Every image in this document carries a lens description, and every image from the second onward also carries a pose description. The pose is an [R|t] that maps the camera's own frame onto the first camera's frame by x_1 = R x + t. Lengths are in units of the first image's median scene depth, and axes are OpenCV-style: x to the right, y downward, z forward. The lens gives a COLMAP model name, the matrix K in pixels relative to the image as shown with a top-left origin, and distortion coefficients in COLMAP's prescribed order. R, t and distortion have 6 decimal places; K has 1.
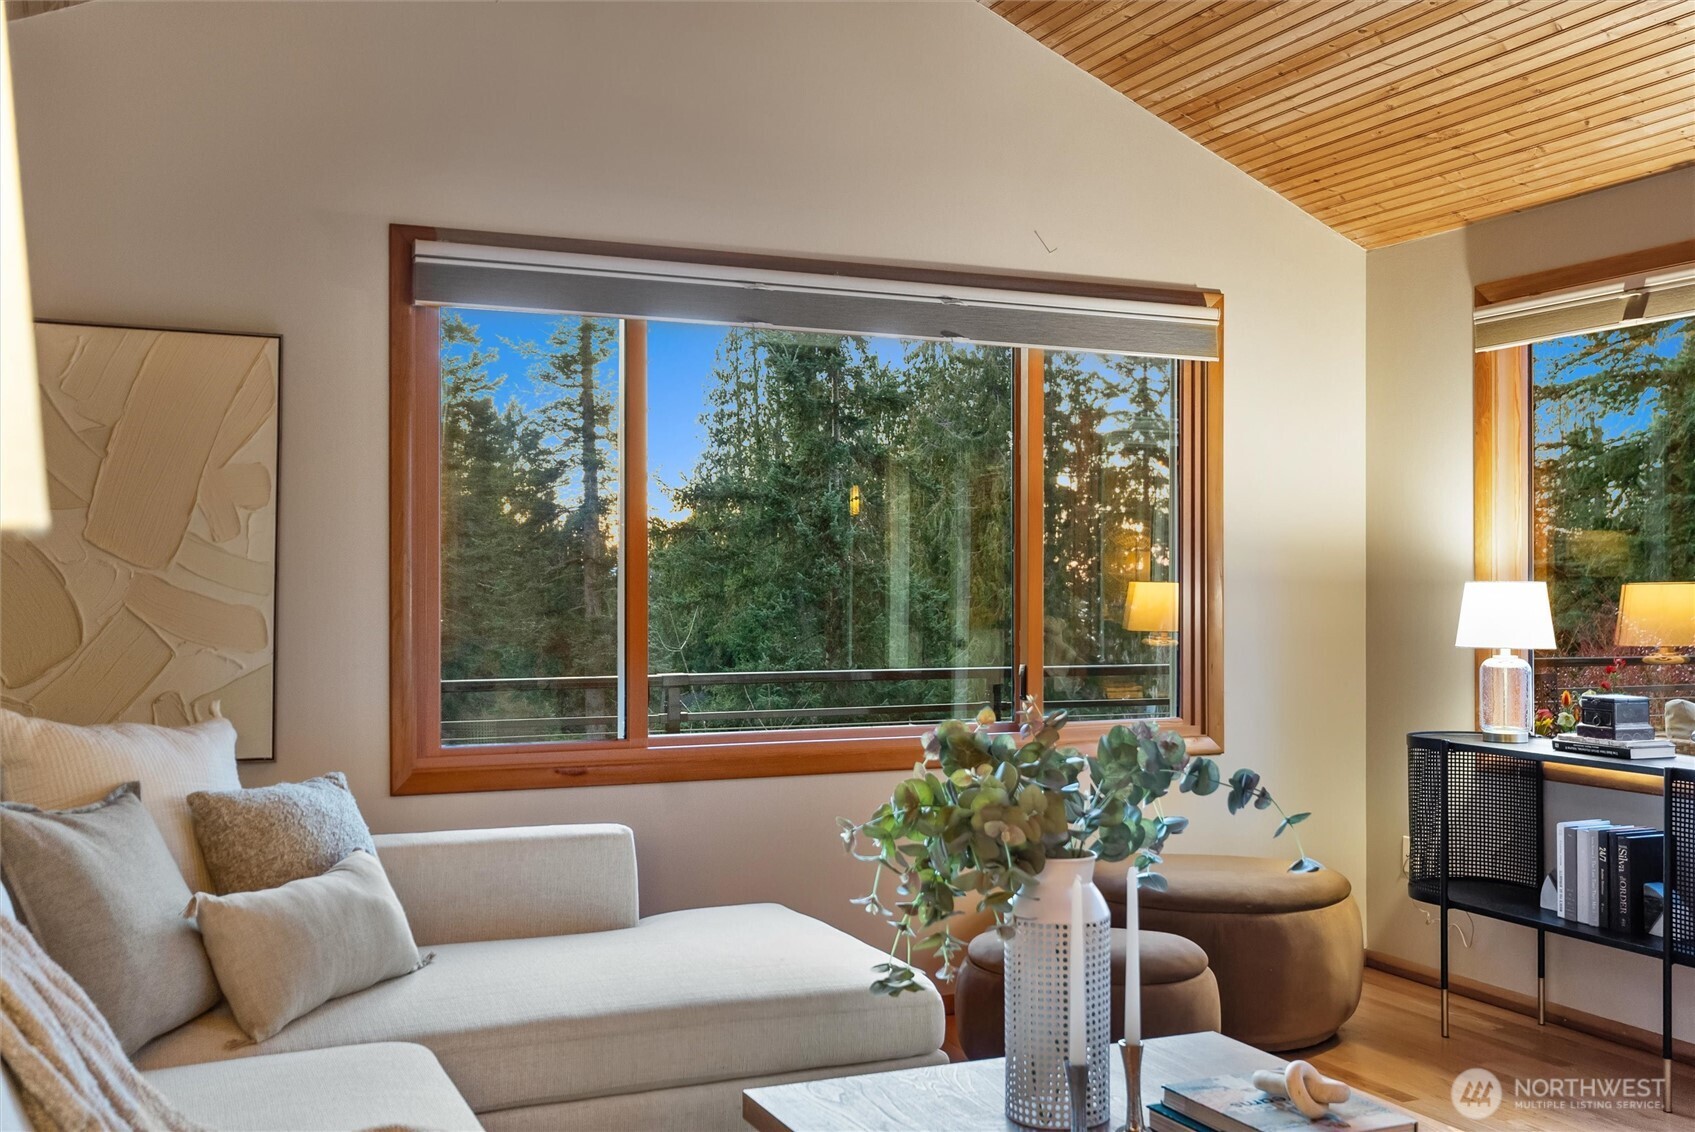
lens RADIAL K [[1650.3, 0, 847.5], [0, 1650.3, 566.0], [0, 0, 1]] dist [0.005575, 0.006969]
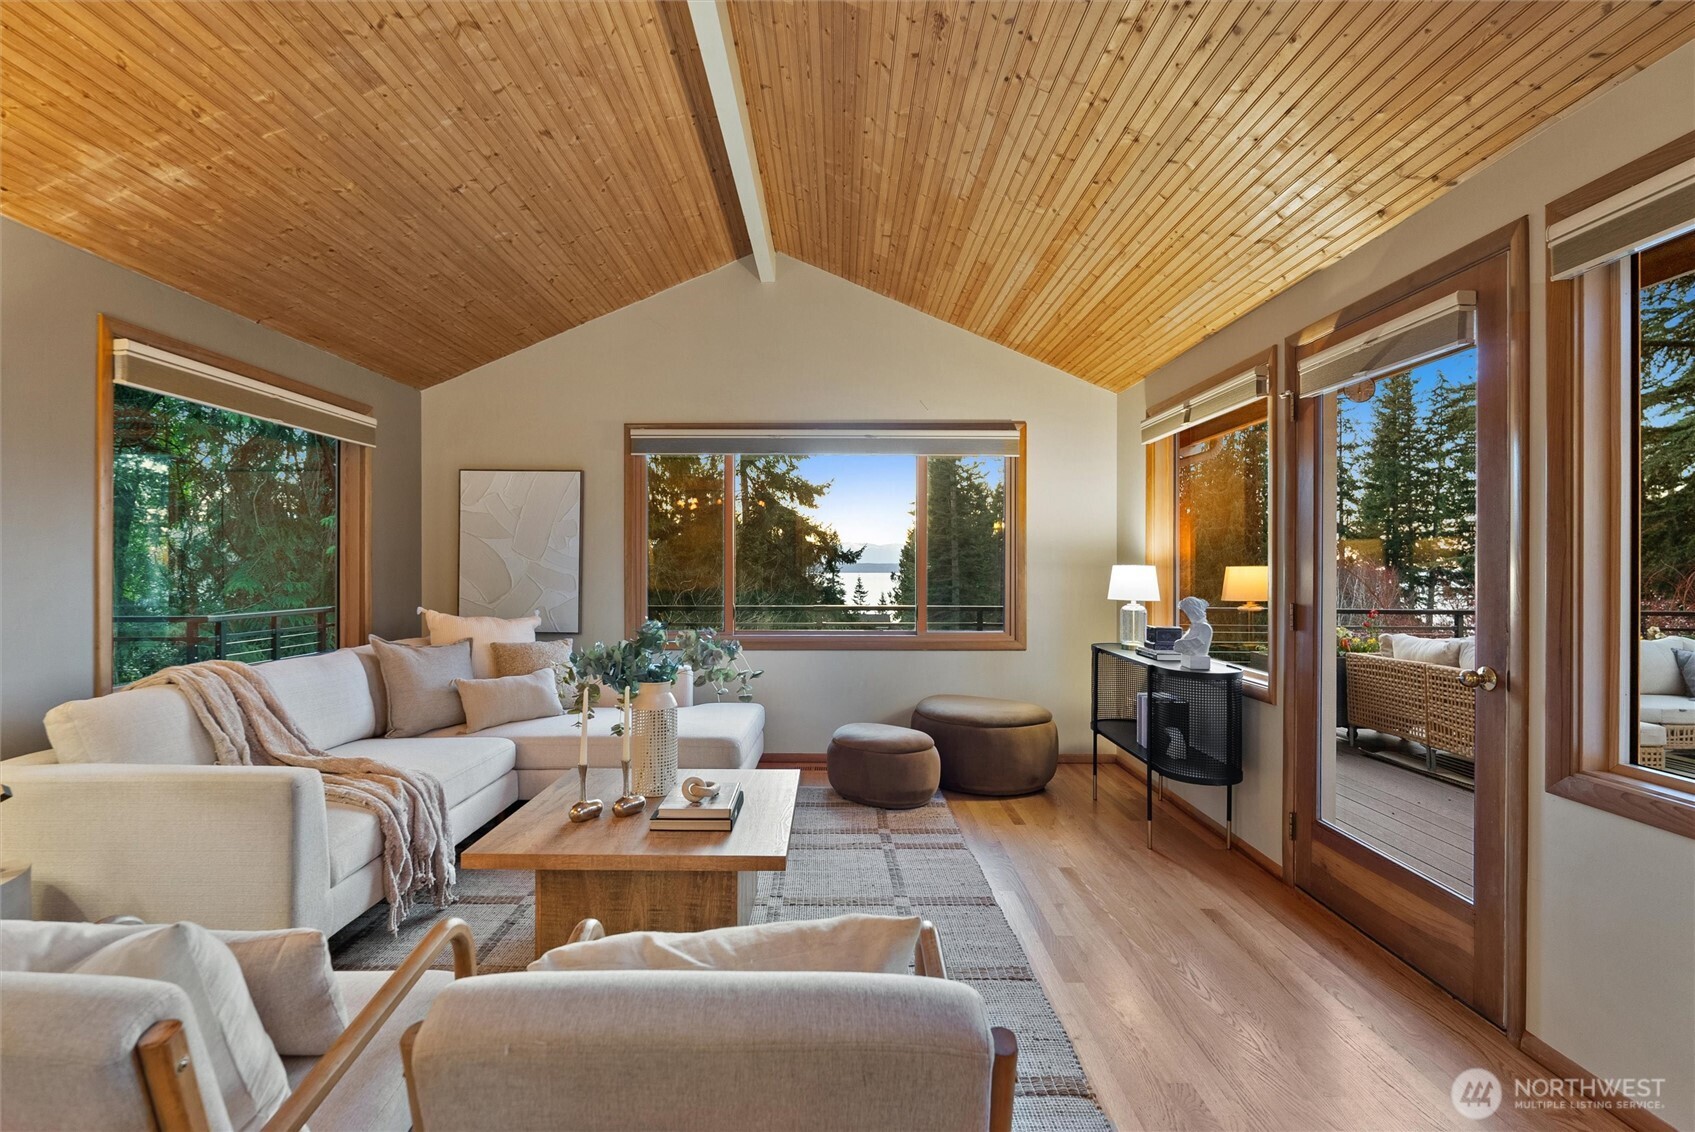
lens RADIAL K [[750.5, 0, 842.5], [0, 750.5, 566.4], [0, 0, 1]] dist [-0.000247, 0.000391]
pose [[0.915211, 0.001868, -0.402971, 0.407147], [0.002311, 0.999948, 0.009885, 0.001396], [0.402969, -0.009978, 0.915159, 0.067328]]
